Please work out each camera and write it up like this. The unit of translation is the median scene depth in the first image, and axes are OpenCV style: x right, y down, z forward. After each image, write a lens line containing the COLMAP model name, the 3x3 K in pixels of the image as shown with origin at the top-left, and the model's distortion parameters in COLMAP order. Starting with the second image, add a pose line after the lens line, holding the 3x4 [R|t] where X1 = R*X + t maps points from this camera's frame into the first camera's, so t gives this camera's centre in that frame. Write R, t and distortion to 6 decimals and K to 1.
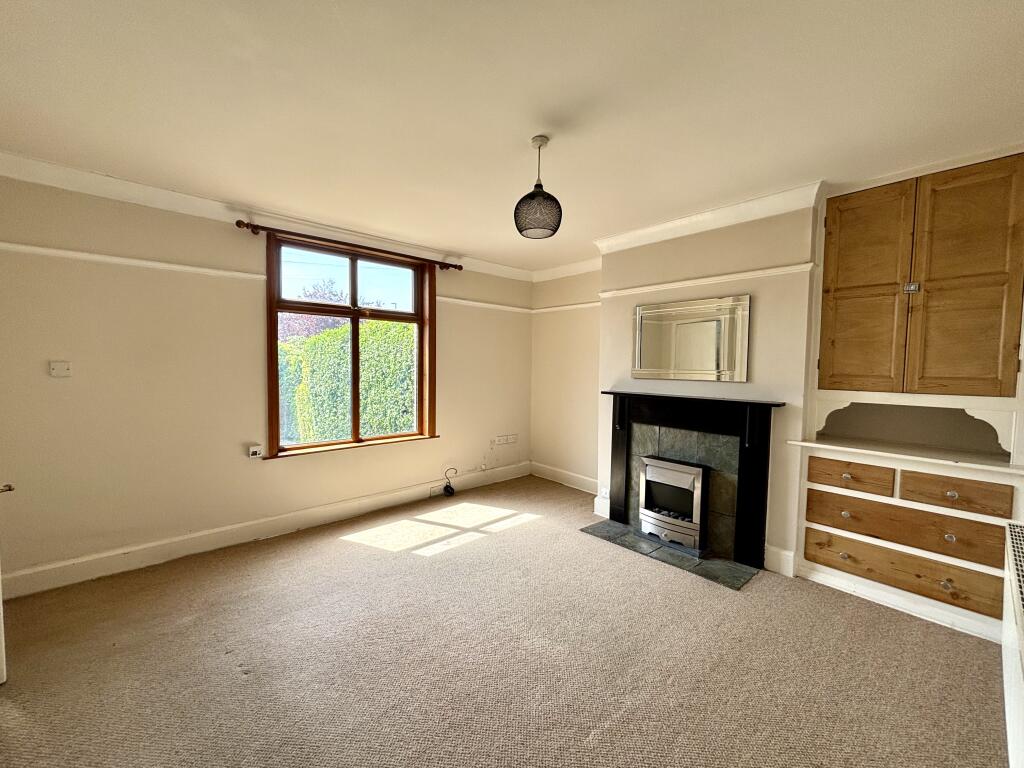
lens RADIAL K [[412.2, 0, 510.2], [0, 412.2, 384.4], [0, 0, 1]] dist [-0.000811, 0.000295]
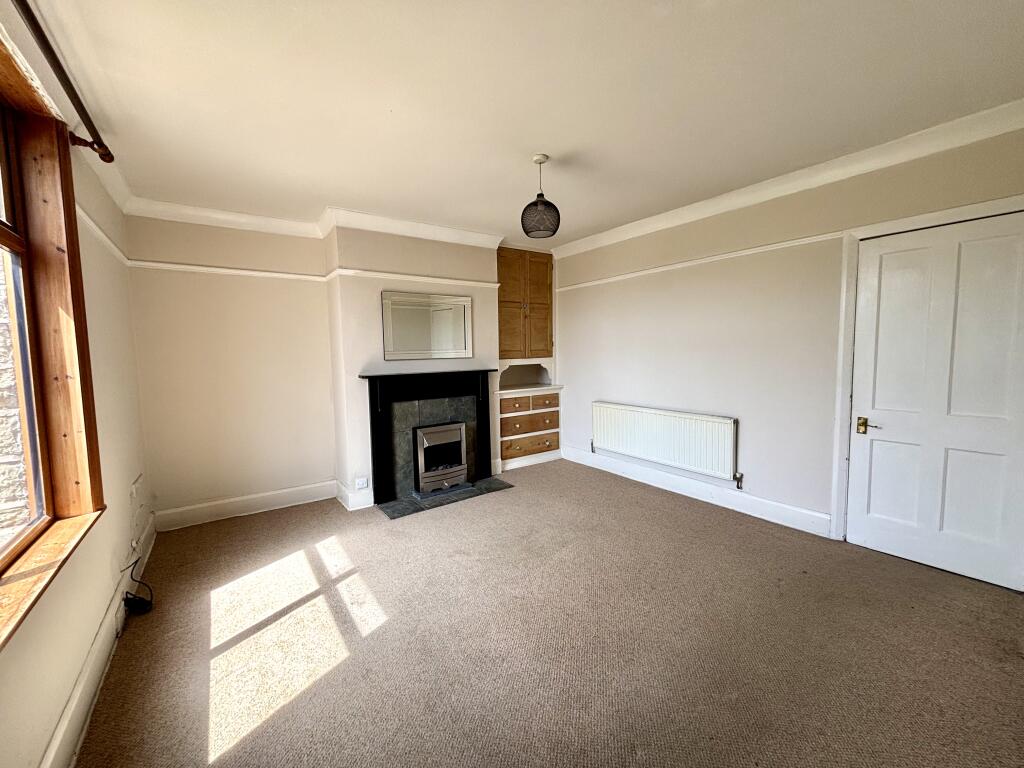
lens RADIAL K [[412.2, 0, 513.7], [0, 412.2, 384.0], [0, 0, 1]] dist [-0.000811, 0.000295]
pose [[0.094758, -0.092221, 0.991220, -0.764242], [0.074469, 0.993567, 0.085320, -0.021972], [-0.992711, 0.065730, 0.101016, 0.629349]]
